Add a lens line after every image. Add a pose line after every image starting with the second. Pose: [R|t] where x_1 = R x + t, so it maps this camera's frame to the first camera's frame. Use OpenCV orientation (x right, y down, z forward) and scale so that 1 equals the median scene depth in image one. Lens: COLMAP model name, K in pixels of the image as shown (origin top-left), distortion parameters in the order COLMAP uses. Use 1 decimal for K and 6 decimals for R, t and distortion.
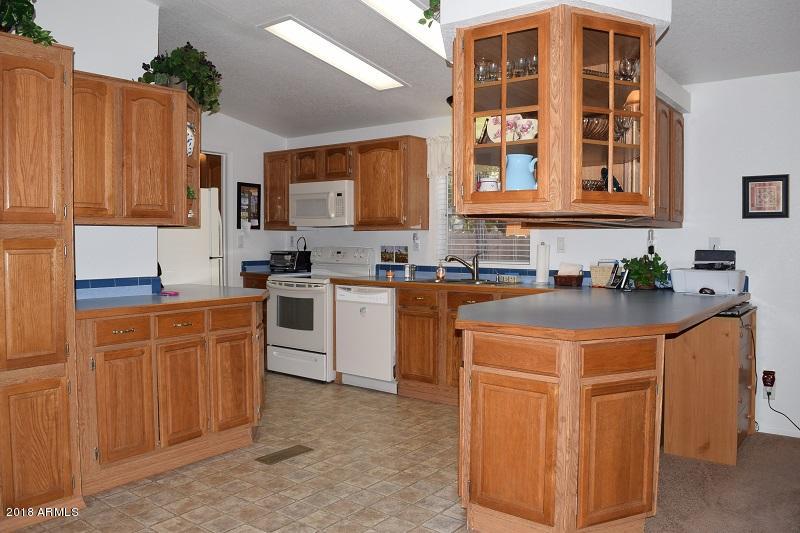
lens RADIAL K [[629.8, 0, 400.0], [0, 629.8, 266.5], [0, 0, 1]] dist [-0.084533, 0.009485]
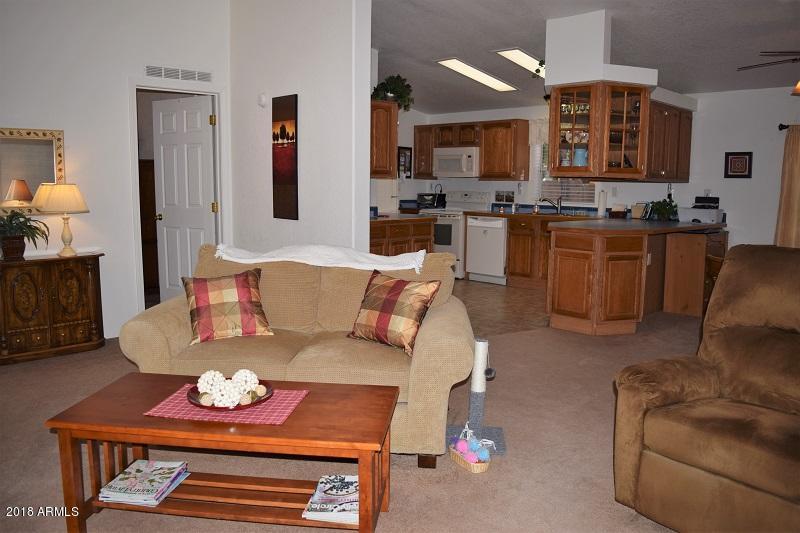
lens RADIAL K [[629.8, 0, 400.0], [0, 629.8, 266.5], [0, 0, 1]] dist [-0.084533, 0.009485]
pose [[0.991075, 0.027388, -0.130461, -0.074204], [-0.015882, 0.995956, 0.088433, 0.023800], [0.132355, -0.085572, 0.987502, -0.689535]]
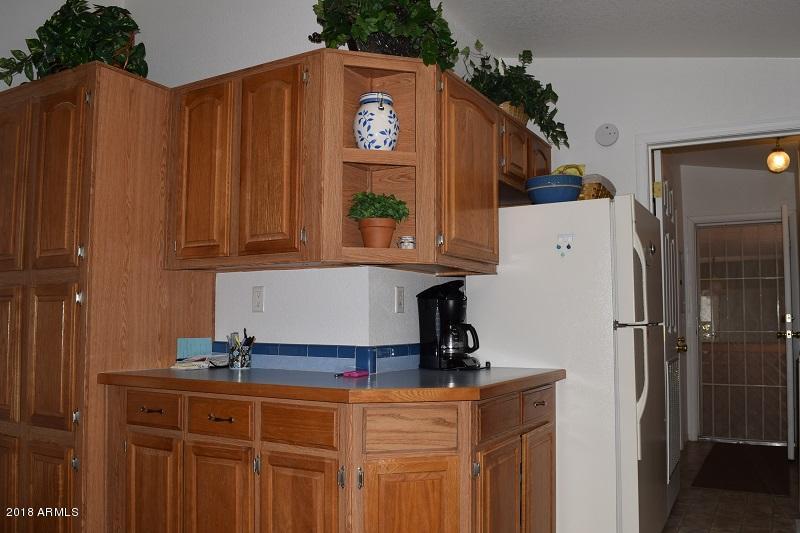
lens RADIAL K [[692.1, 0, 400.0], [0, 692.1, 266.5], [0, 0, 1]] dist [-0.089031, 0.005432]
pose [[0.148615, -0.078837, -0.985748, 0.278039], [-0.046659, 0.995148, -0.086624, -0.004970], [0.987794, 0.058868, 0.144215, 0.821693]]
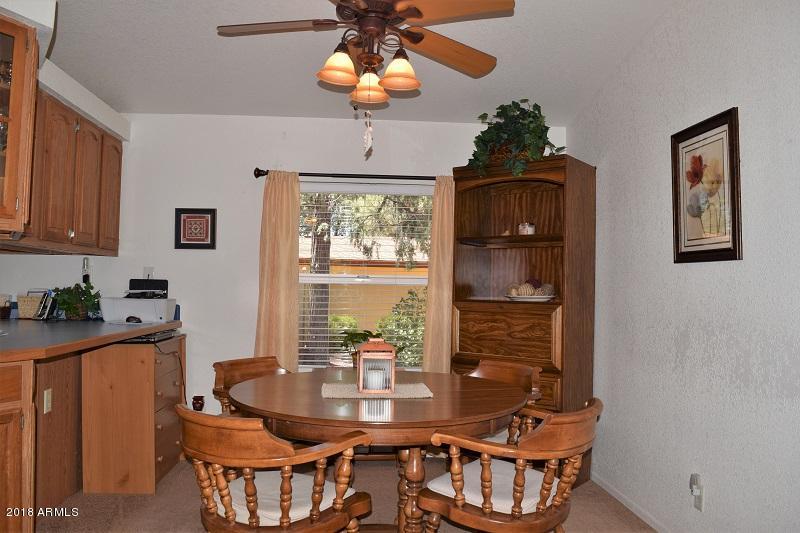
lens RADIAL K [[629.8, 0, 400.0], [0, 629.8, 266.5], [0, 0, 1]] dist [-0.084533, 0.009485]
pose [[0.741915, 0.031761, 0.669741, 0.126705], [0.013213, 0.997991, -0.061964, 0.019054], [-0.670364, 0.054821, 0.740005, -0.021245]]
